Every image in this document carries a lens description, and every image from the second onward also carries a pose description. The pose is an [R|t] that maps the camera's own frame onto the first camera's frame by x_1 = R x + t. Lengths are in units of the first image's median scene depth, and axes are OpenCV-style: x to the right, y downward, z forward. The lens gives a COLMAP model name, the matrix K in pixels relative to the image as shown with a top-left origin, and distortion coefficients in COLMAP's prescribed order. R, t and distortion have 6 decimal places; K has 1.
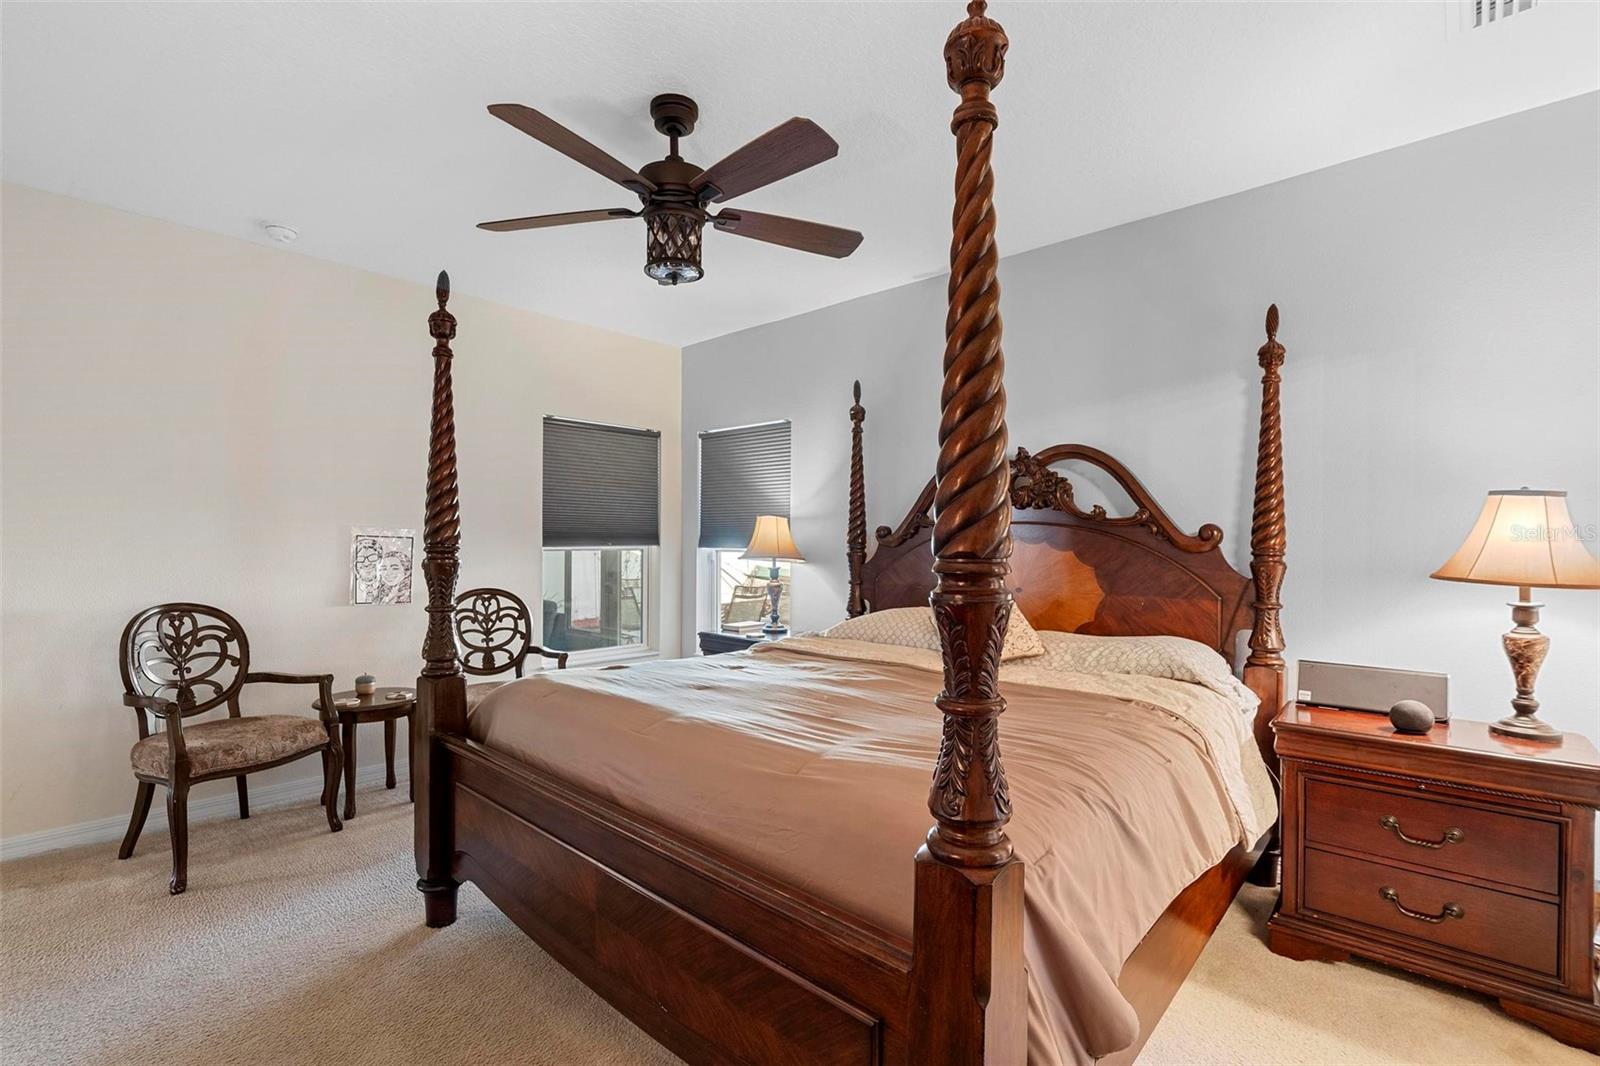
lens RADIAL K [[727.1, 0, 805.2], [0, 727.1, 540.5], [0, 0, 1]] dist [-0.028713, 0.000110]
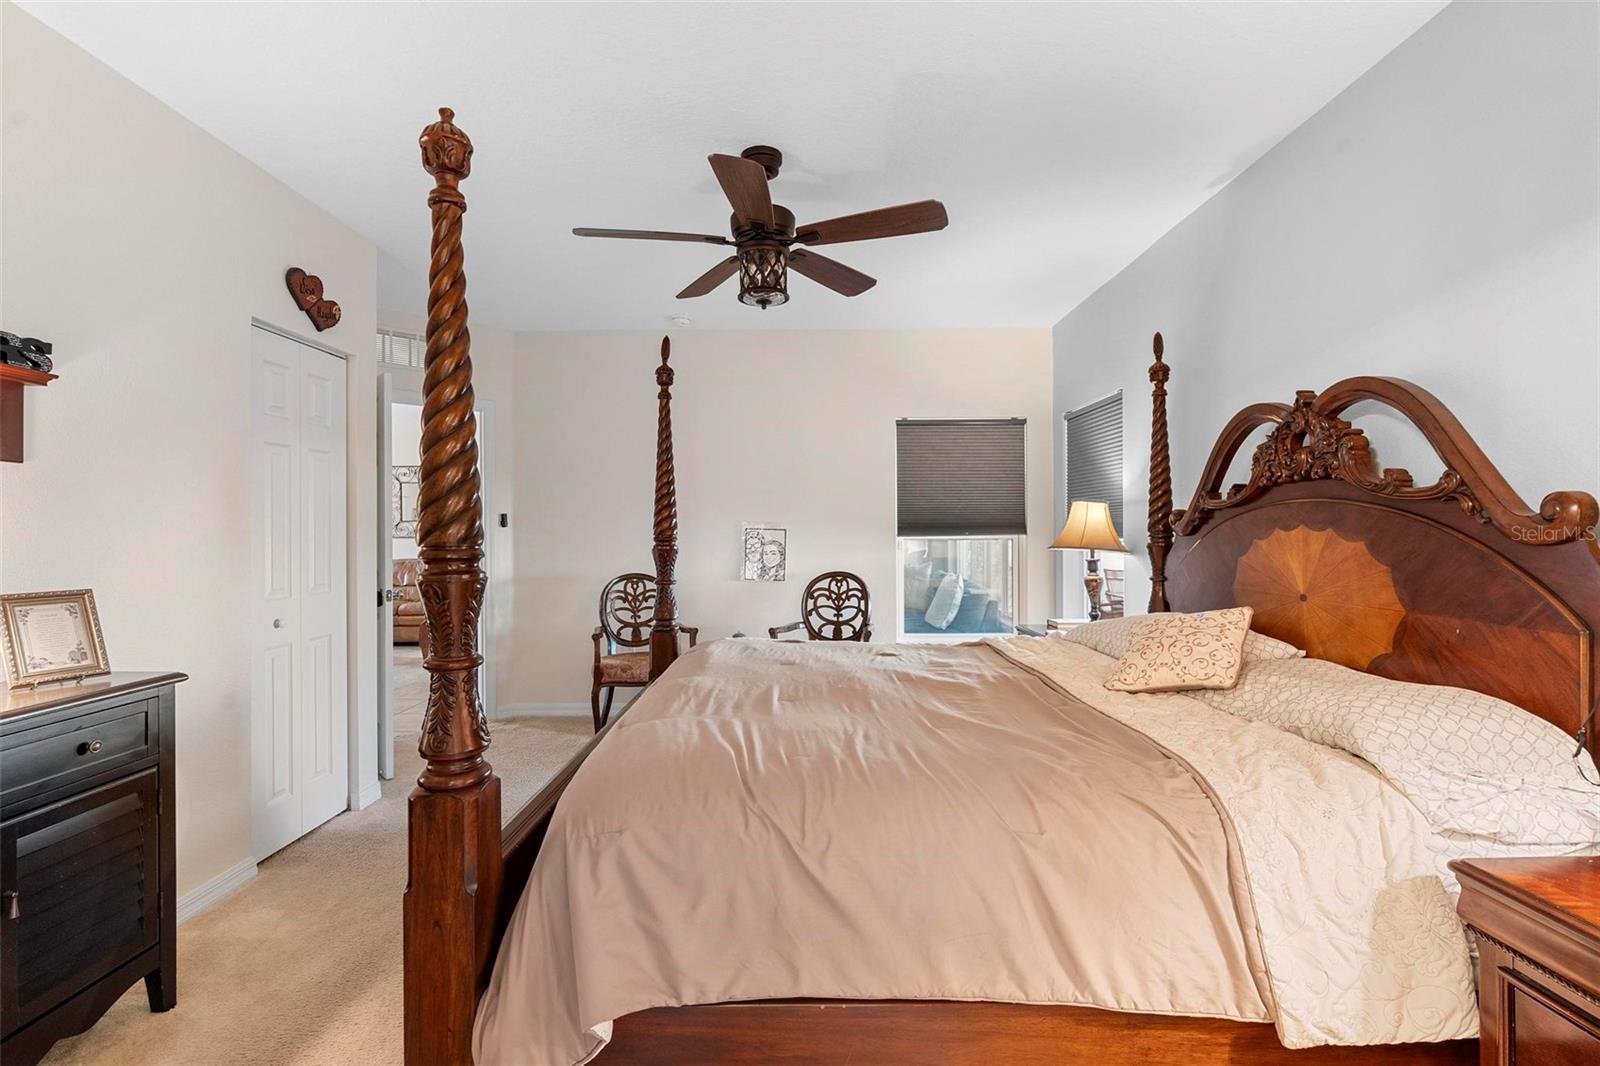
lens RADIAL K [[731.4, 0, 801.1], [0, 731.4, 522.4], [0, 0, 1]] dist [-0.005334, 0.004153]
pose [[0.668416, -0.016118, -0.743613, 0.439523], [0.007859, 0.999862, -0.014608, 0.002640], [0.743746, 0.003920, 0.668451, 0.160949]]
